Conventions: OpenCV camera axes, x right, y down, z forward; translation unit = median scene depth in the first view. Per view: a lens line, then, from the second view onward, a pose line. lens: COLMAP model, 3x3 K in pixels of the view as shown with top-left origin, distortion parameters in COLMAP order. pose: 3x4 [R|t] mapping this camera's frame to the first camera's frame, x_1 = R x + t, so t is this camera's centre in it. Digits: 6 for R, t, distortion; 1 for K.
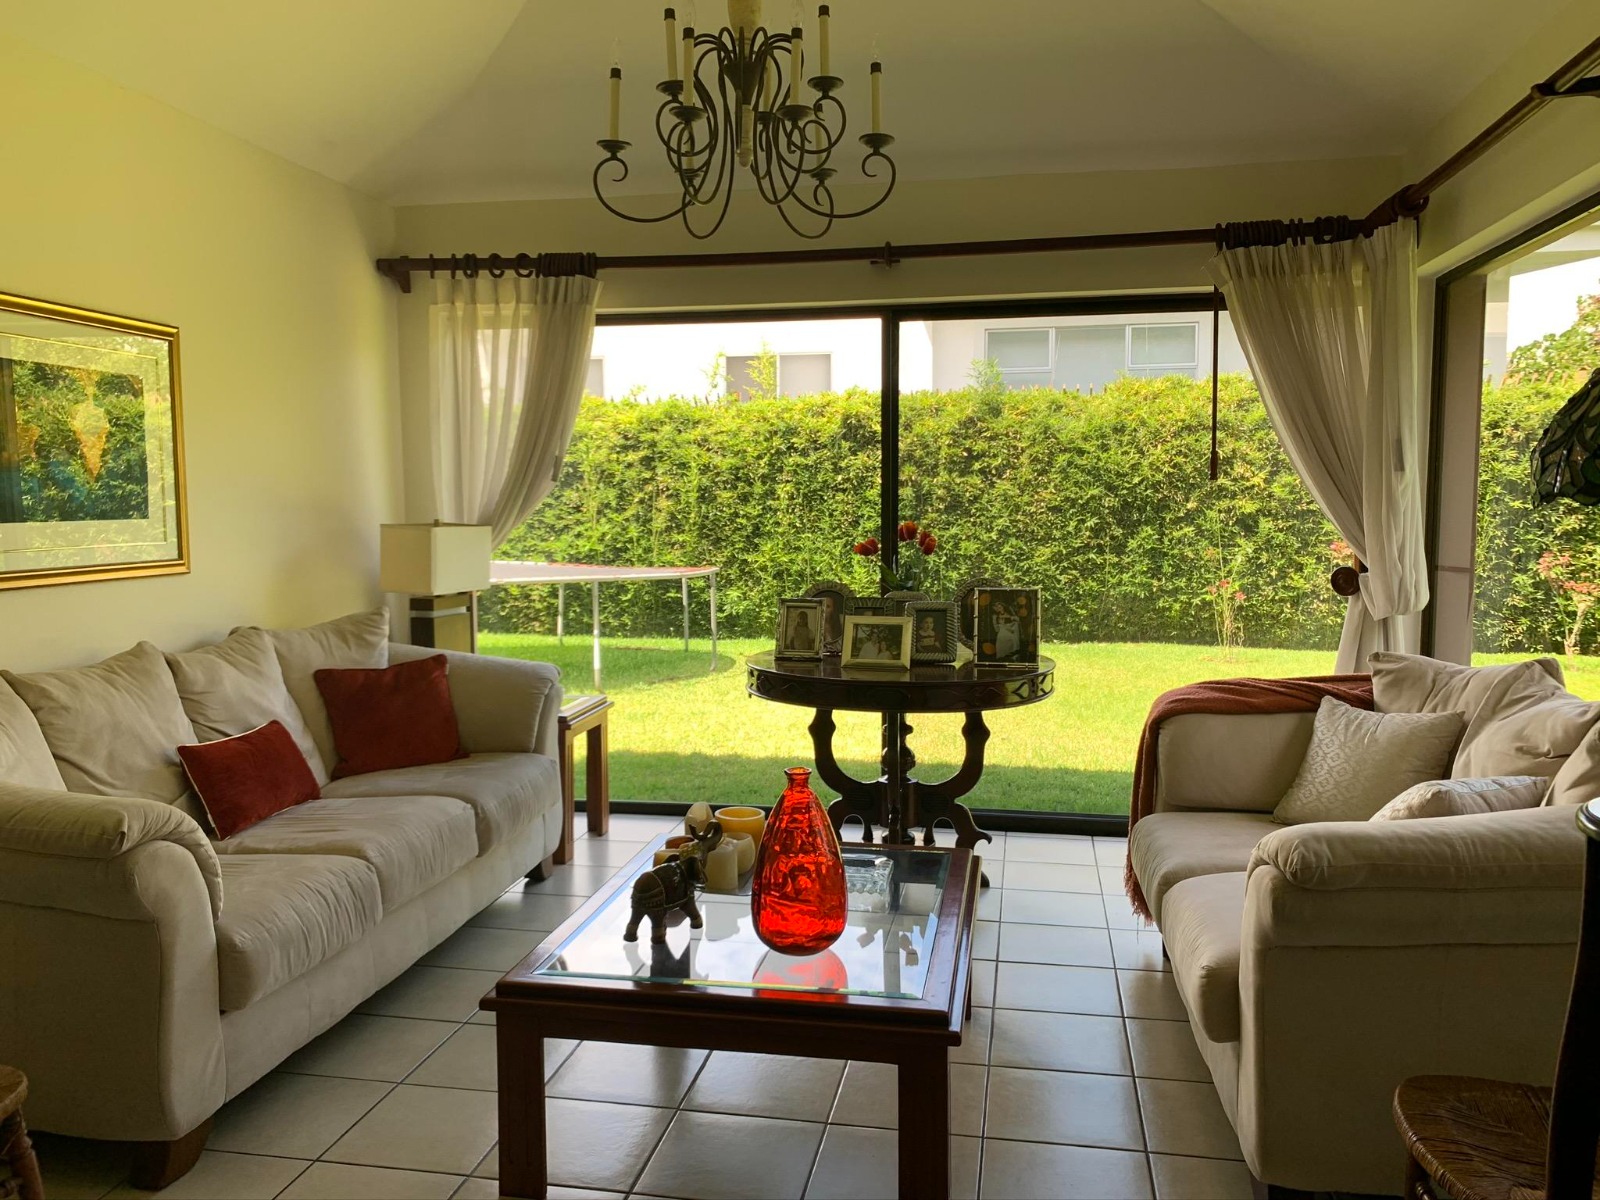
lens RADIAL K [[1223.1, 0, 808.2], [0, 1223.1, 600.1], [0, 0, 1]] dist [0.024665, -0.023651]
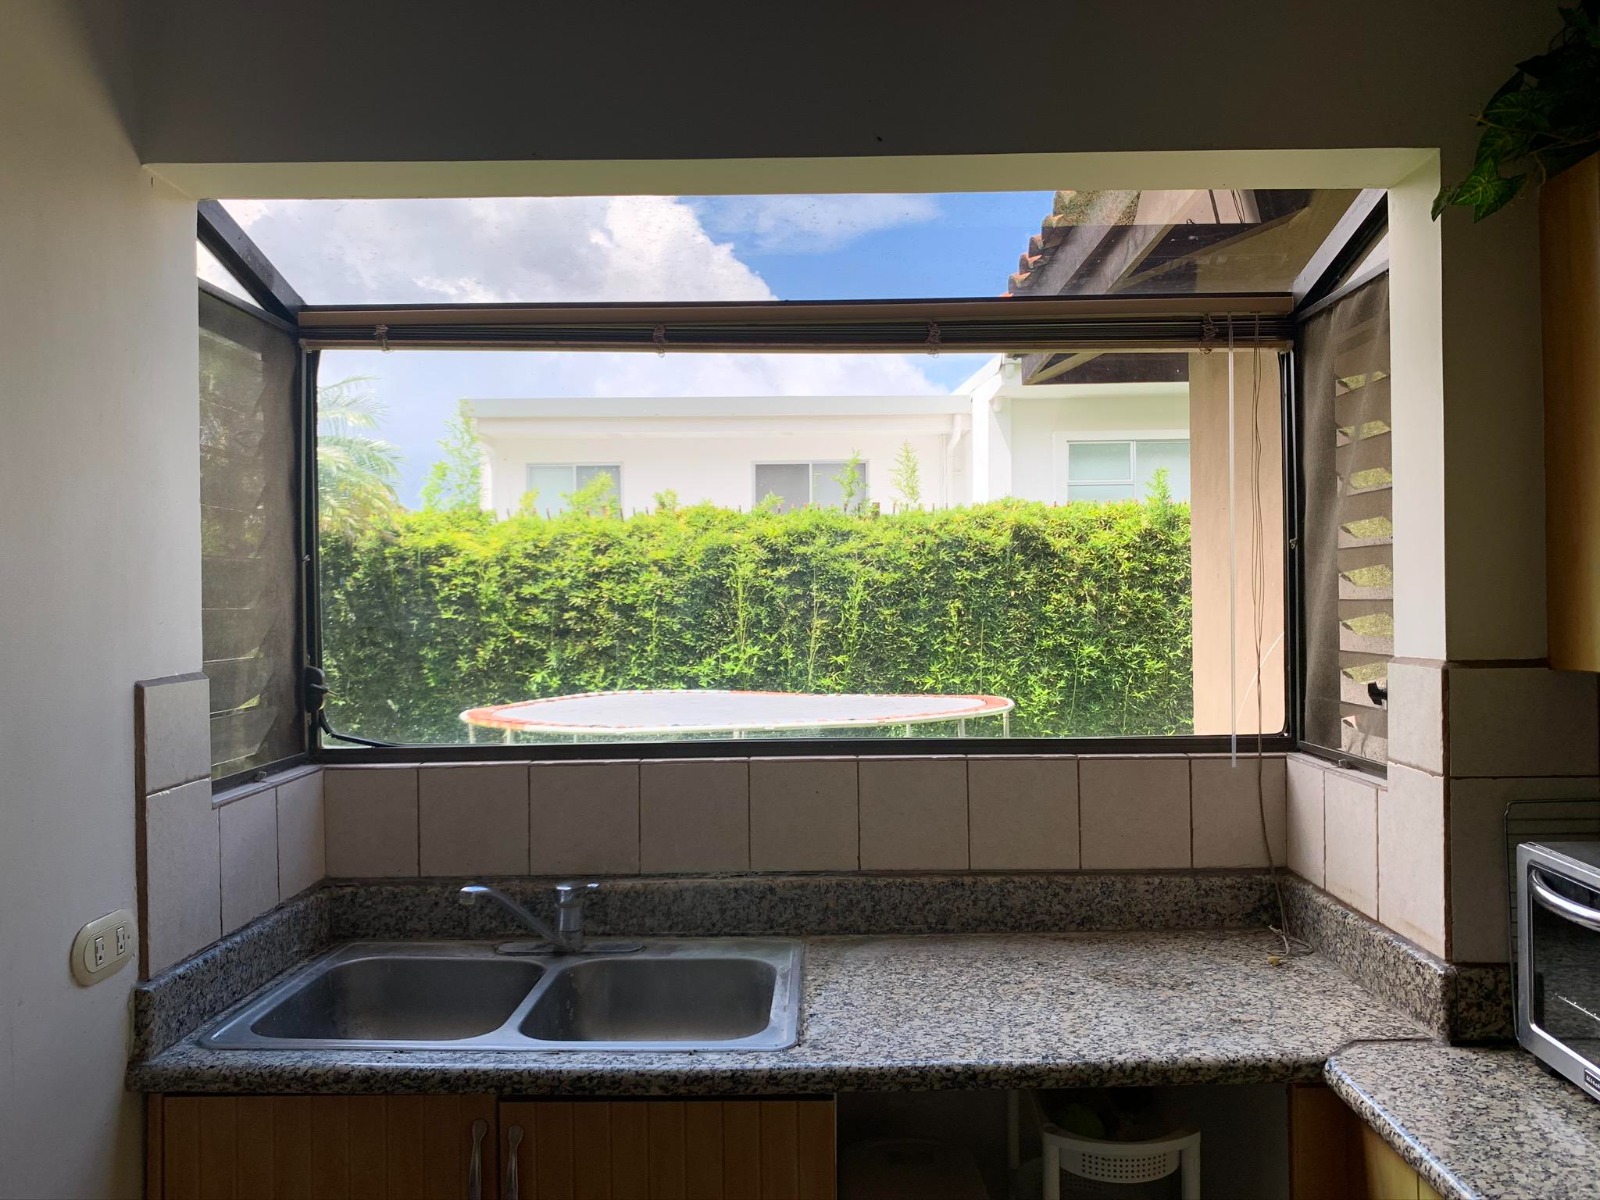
lens RADIAL K [[1223.1, 0, 807.2], [0, 1223.1, 582.8], [0, 0, 1]] dist [0.024665, -0.023651]
pose [[0.986984, -0.002662, 0.160797, -0.286160], [0.019290, 0.994604, -0.101936, -0.015493], [-0.159658, 0.103711, 0.981709, 0.104485]]
